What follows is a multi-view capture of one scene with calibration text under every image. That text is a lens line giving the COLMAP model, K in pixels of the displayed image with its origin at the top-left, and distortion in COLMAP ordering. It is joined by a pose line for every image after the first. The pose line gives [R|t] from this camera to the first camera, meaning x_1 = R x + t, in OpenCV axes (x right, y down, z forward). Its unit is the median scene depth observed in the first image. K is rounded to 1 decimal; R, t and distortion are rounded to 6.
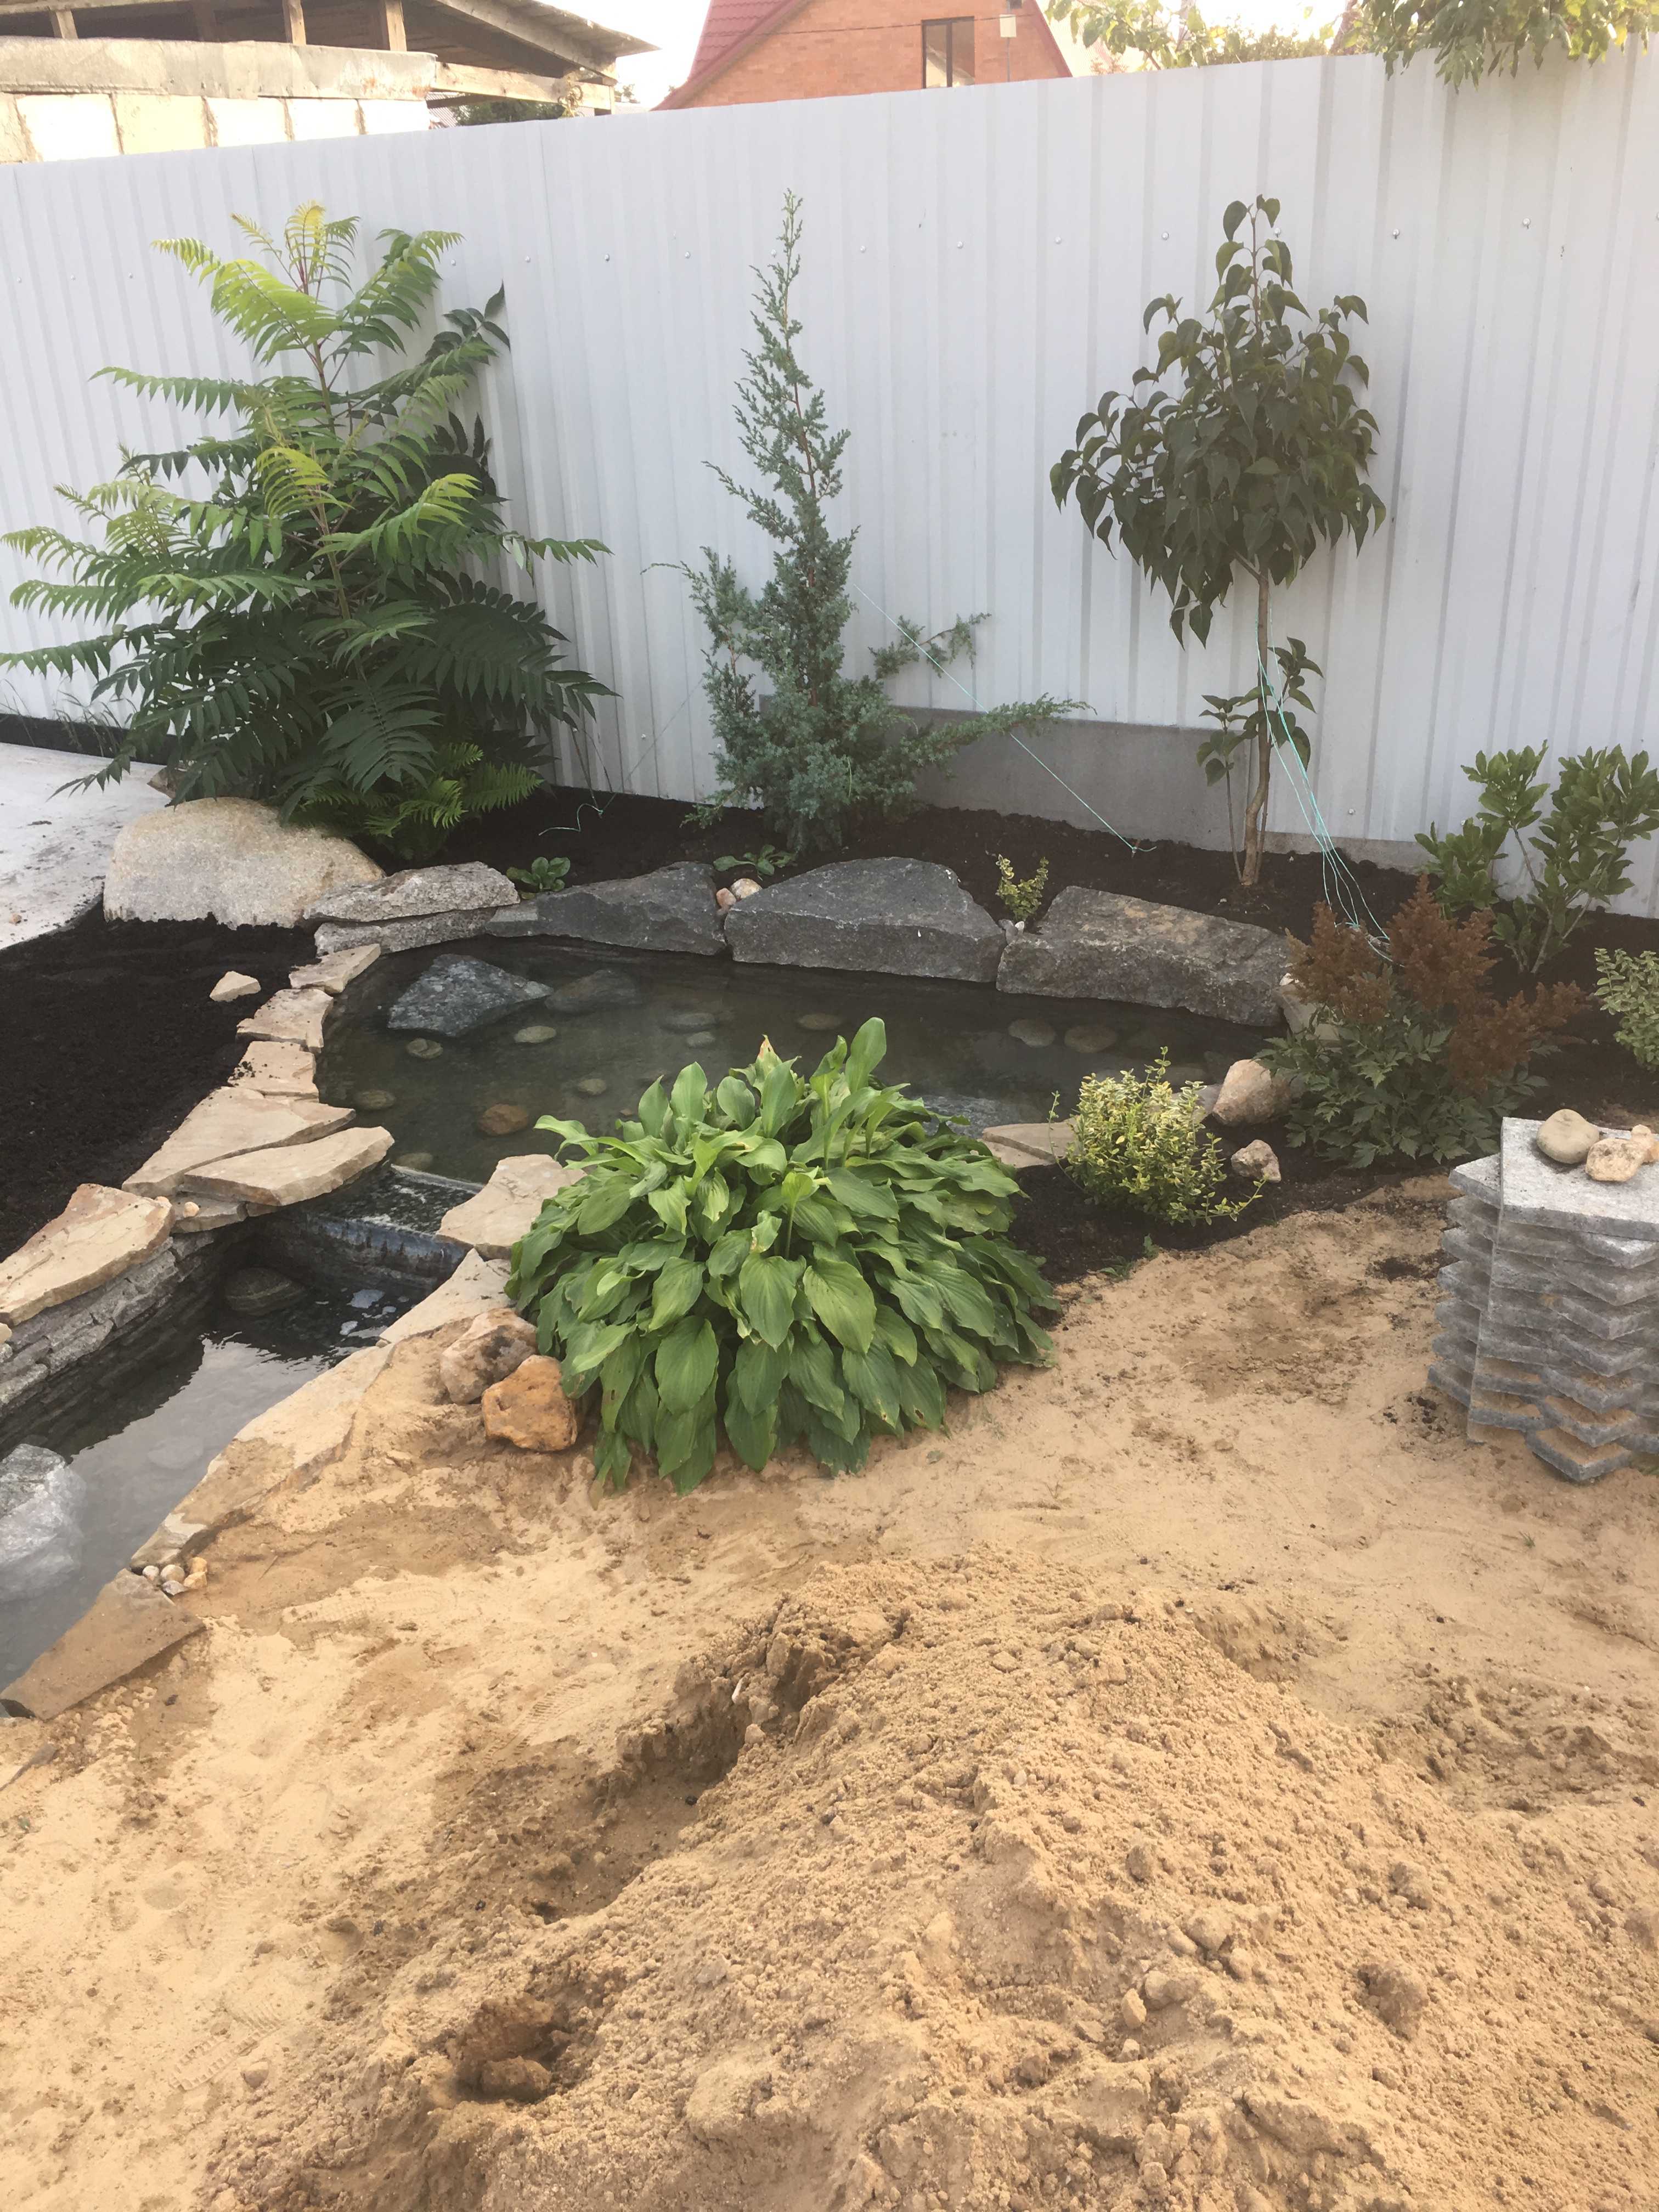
lens RADIAL K [[1878.1, 0, 829.5], [0, 1878.1, 1106.0], [0, 0, 1]] dist [0.076212, -0.108068]
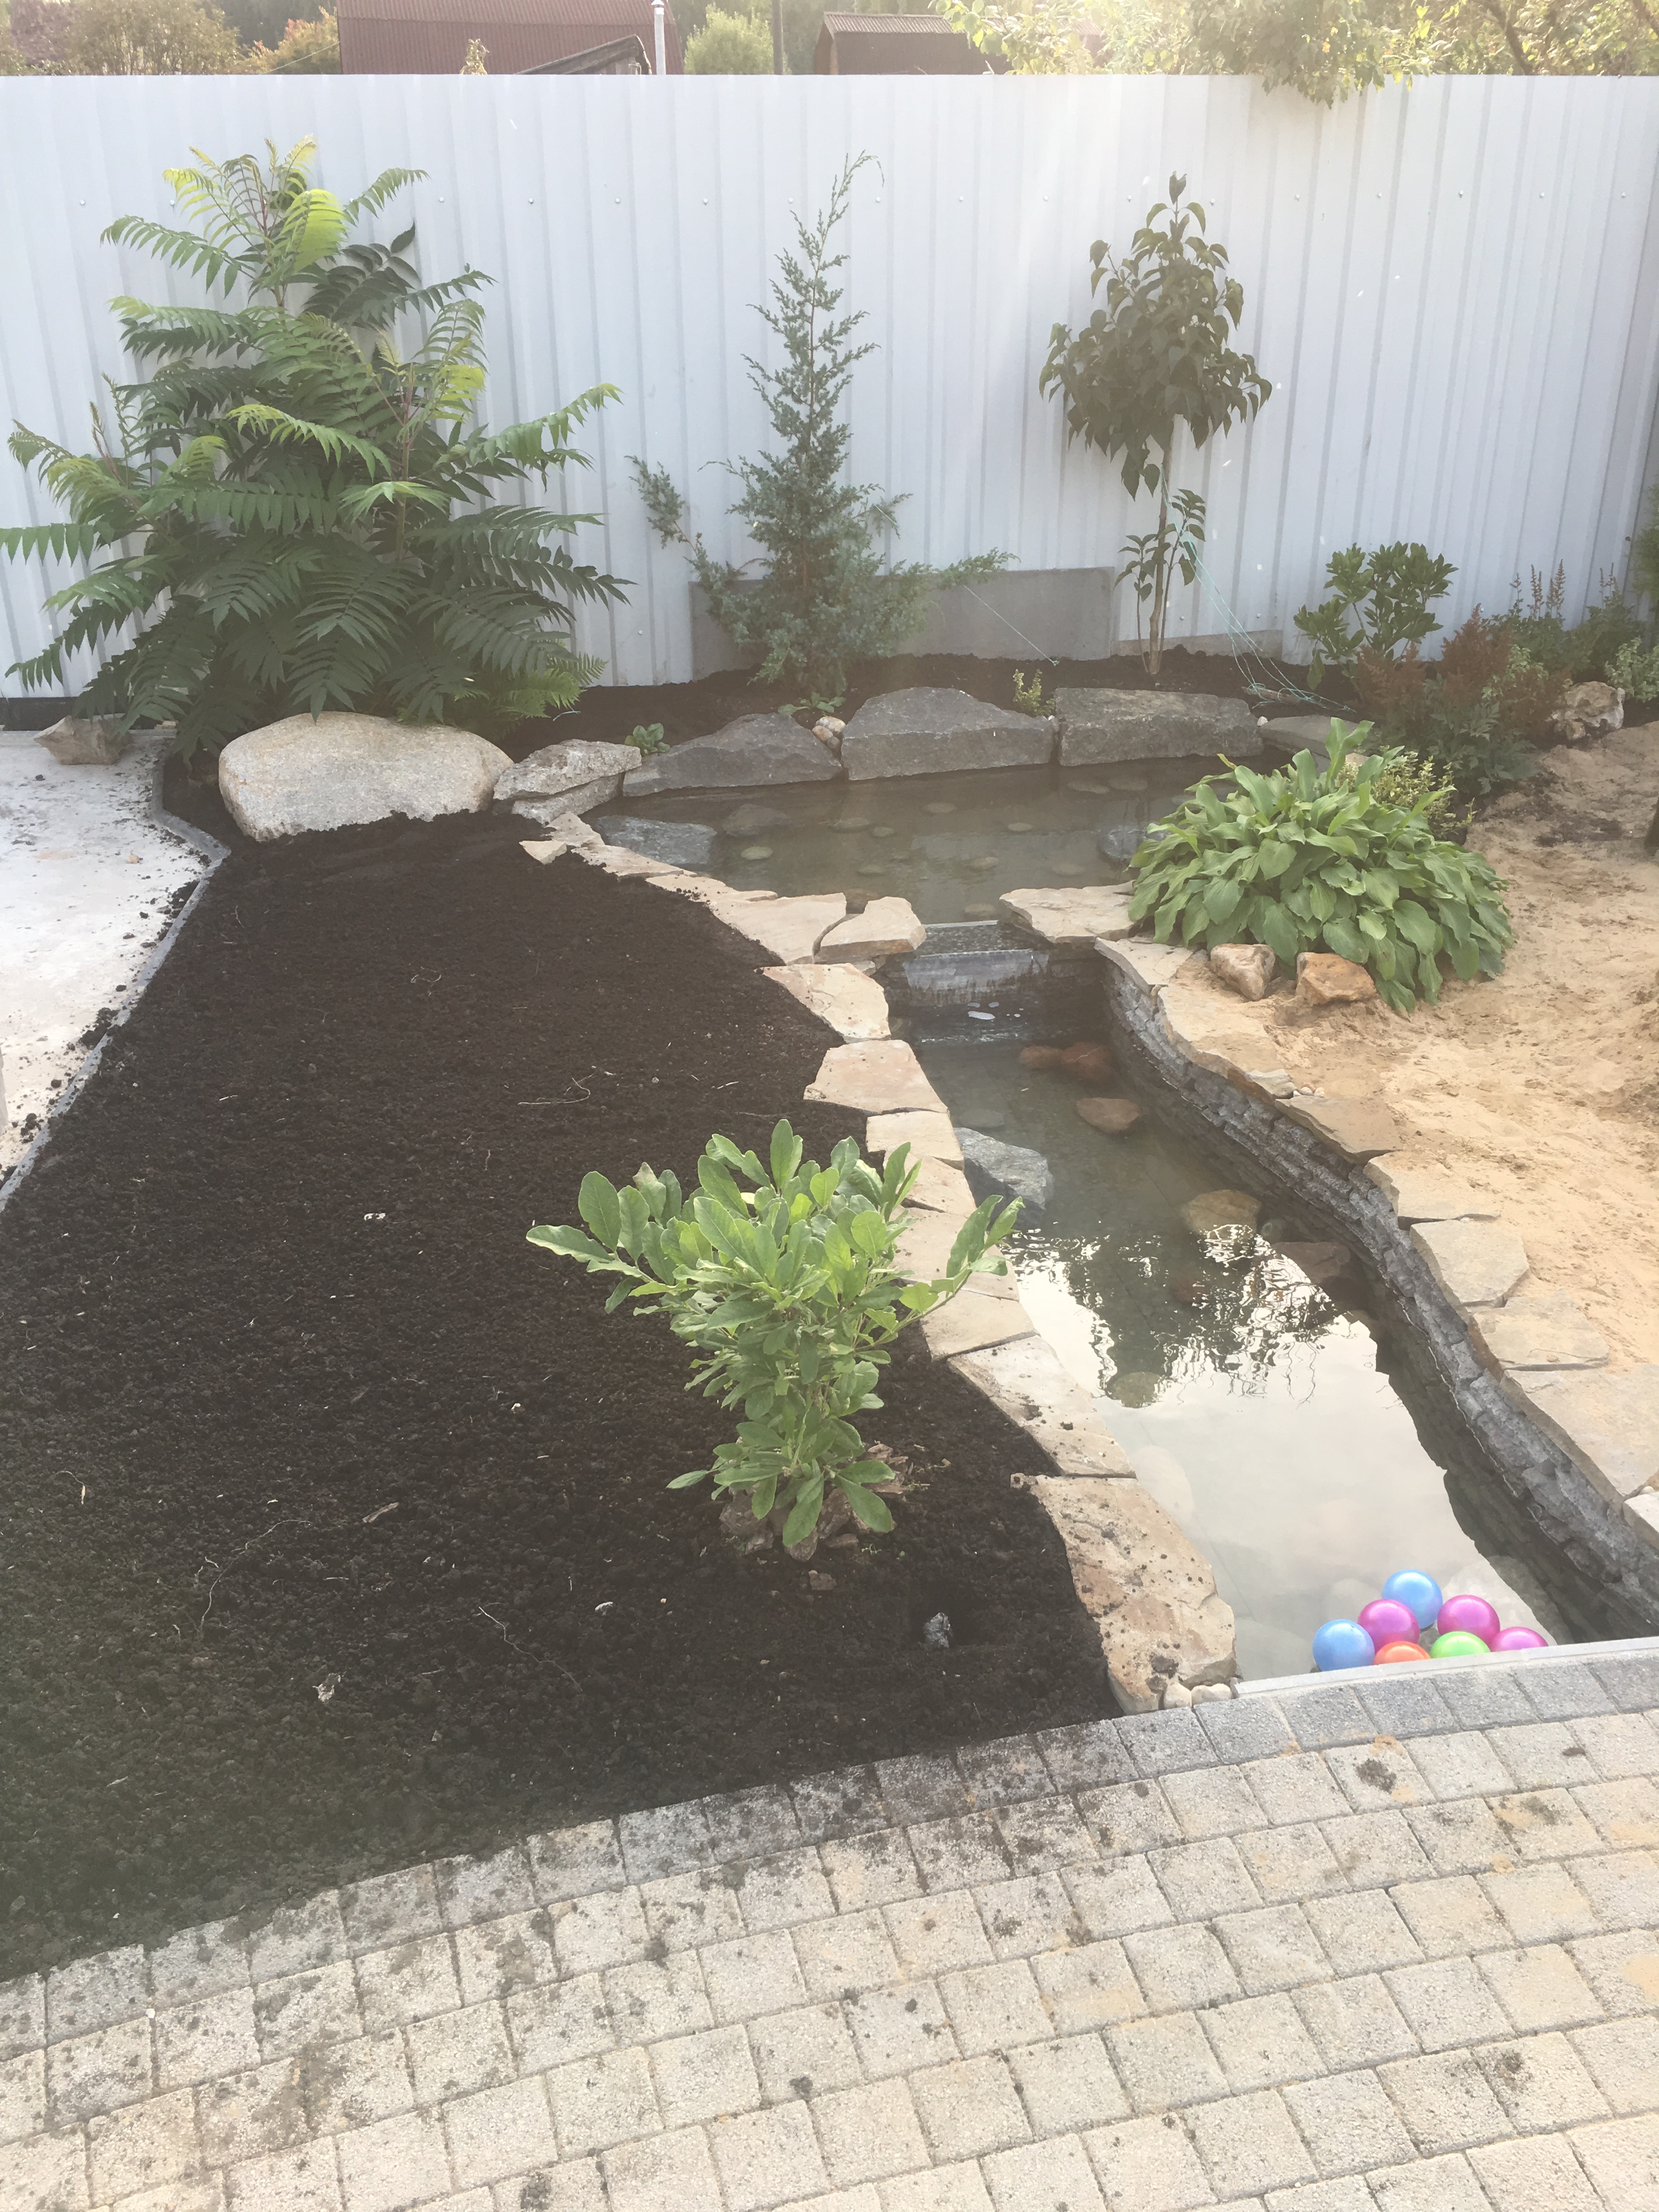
lens RADIAL K [[1878.1, 0, 829.5], [0, 1878.1, 1106.0], [0, 0, 1]] dist [0.076212, -0.108068]
pose [[0.812245, -0.223025, 0.538998, -0.781831], [0.216975, 0.973235, 0.075731, 0.034469], [-0.541461, 0.055437, 0.838896, -0.018313]]
